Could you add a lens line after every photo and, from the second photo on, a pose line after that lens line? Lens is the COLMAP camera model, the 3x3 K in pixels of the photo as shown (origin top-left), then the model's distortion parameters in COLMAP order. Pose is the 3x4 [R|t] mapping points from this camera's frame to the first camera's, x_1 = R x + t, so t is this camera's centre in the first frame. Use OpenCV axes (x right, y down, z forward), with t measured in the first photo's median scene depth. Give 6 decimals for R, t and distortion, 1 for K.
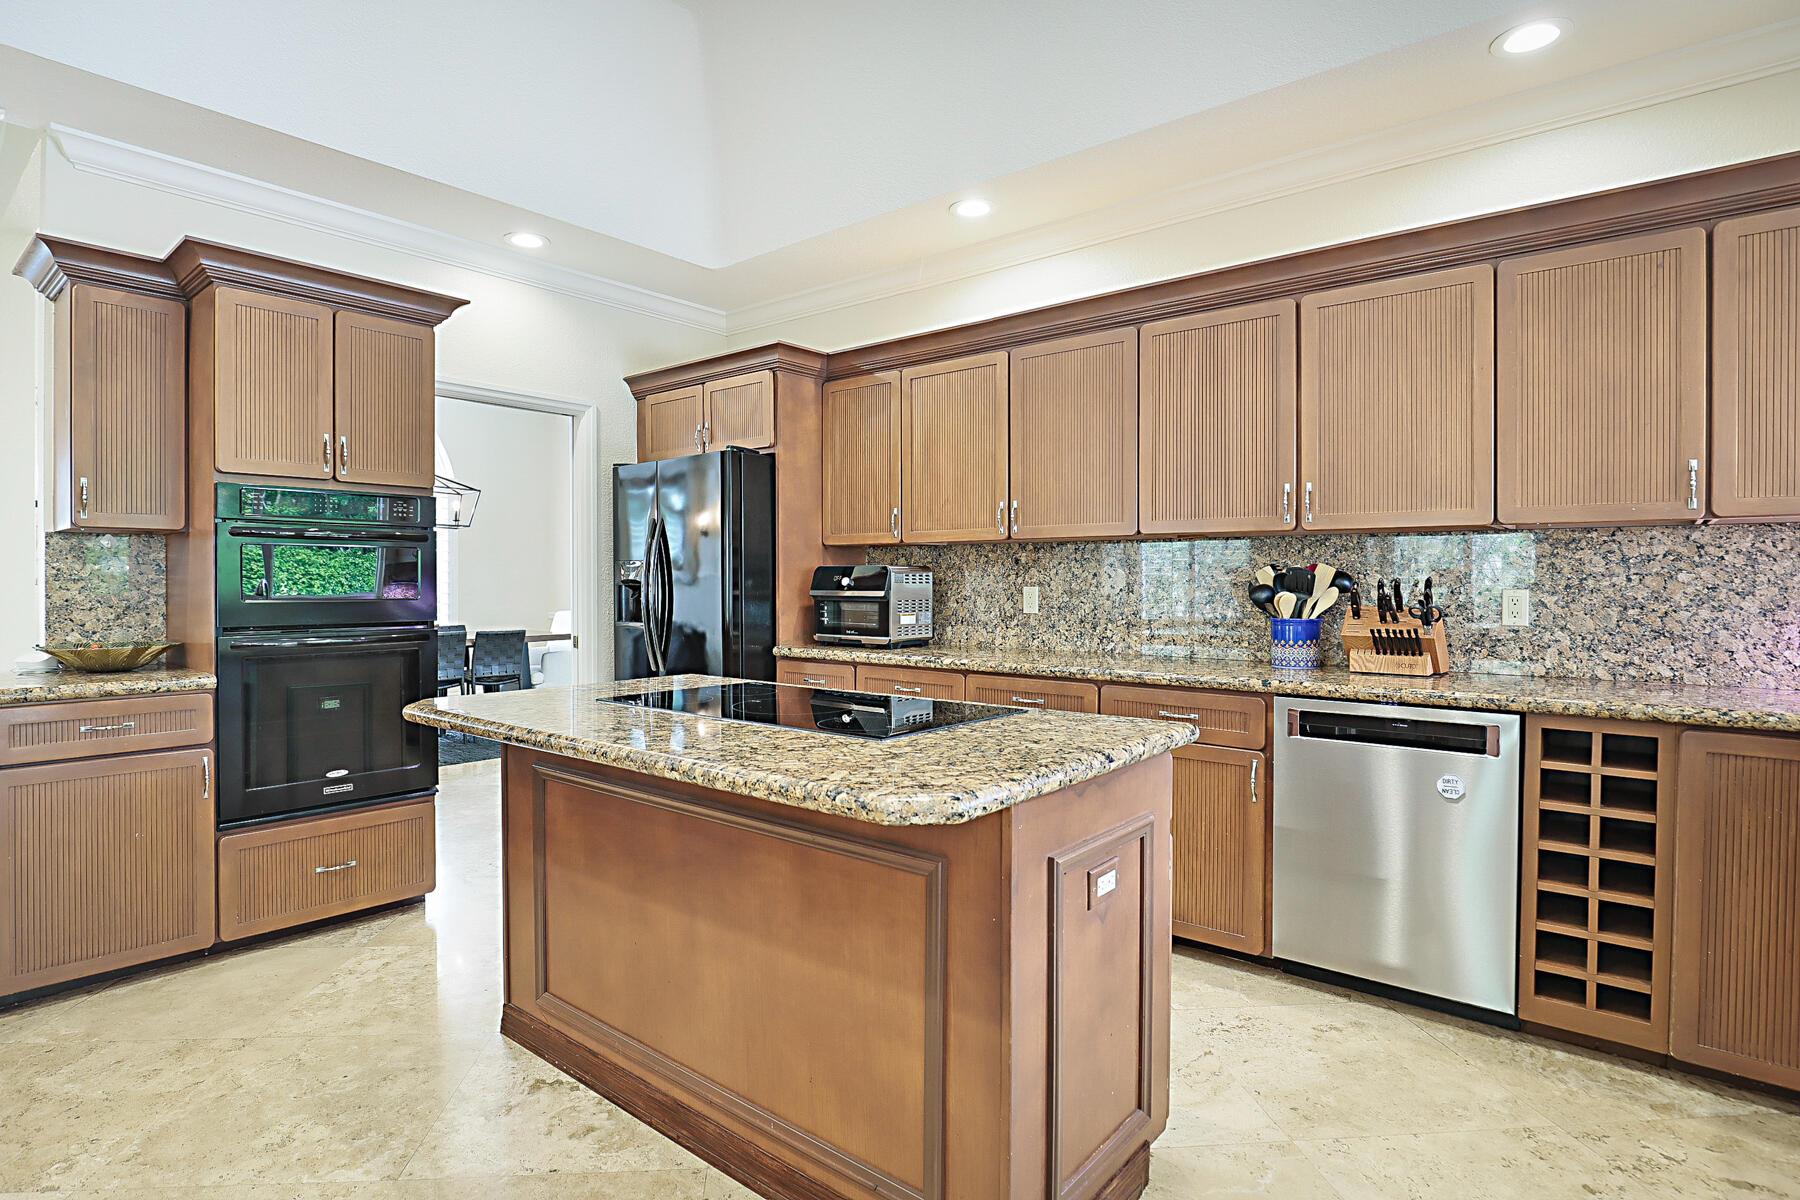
lens RADIAL K [[927.0, 0, 850.3], [0, 927.0, 592.2], [0, 0, 1]] dist [-0.052739, 0.021137]
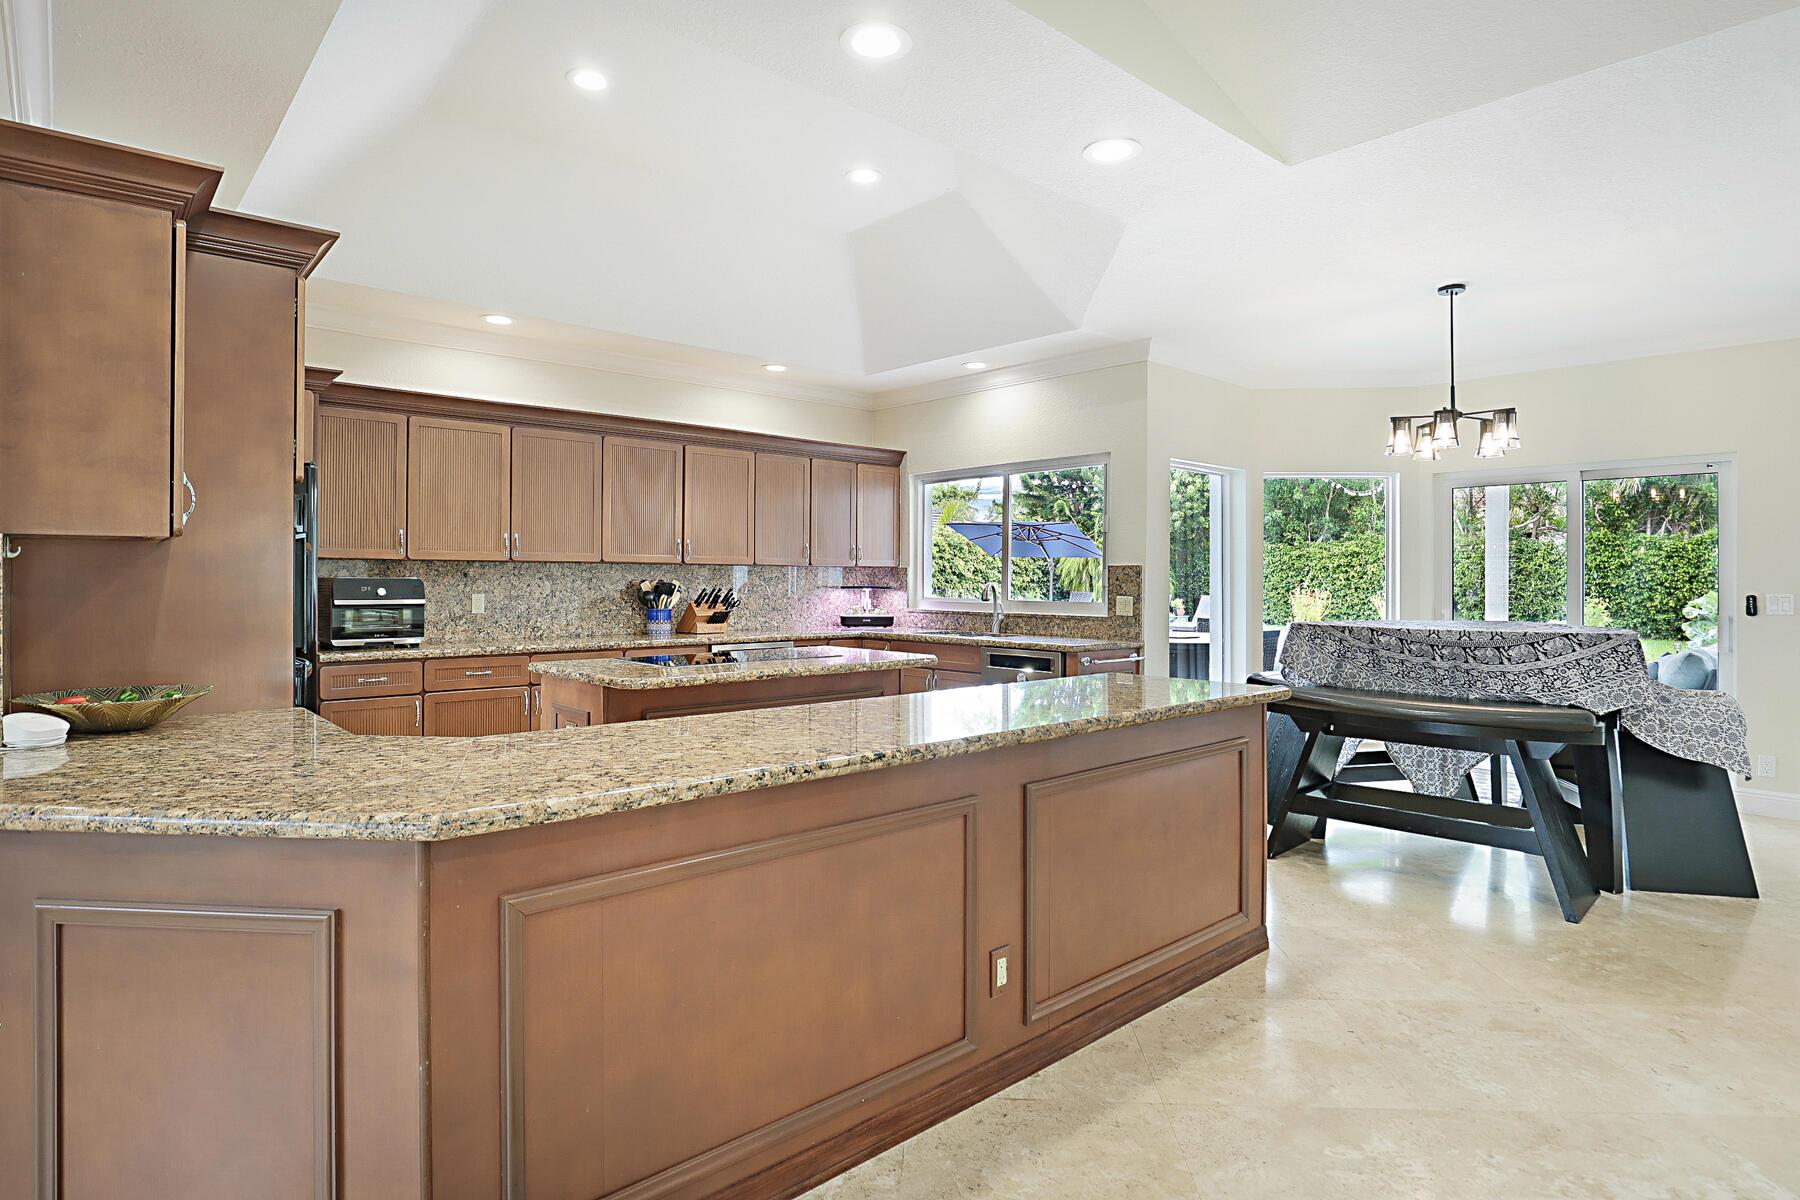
lens RADIAL K [[959.5, 0, 896.6], [0, 959.5, 565.5], [0, 0, 1]] dist [-0.022522, 0.000502]
pose [[0.122633, 0.012939, 0.992368, -1.861300], [0.008218, 0.999867, -0.014052, -0.037564], [-0.992418, 0.009878, 0.122510, 0.365359]]
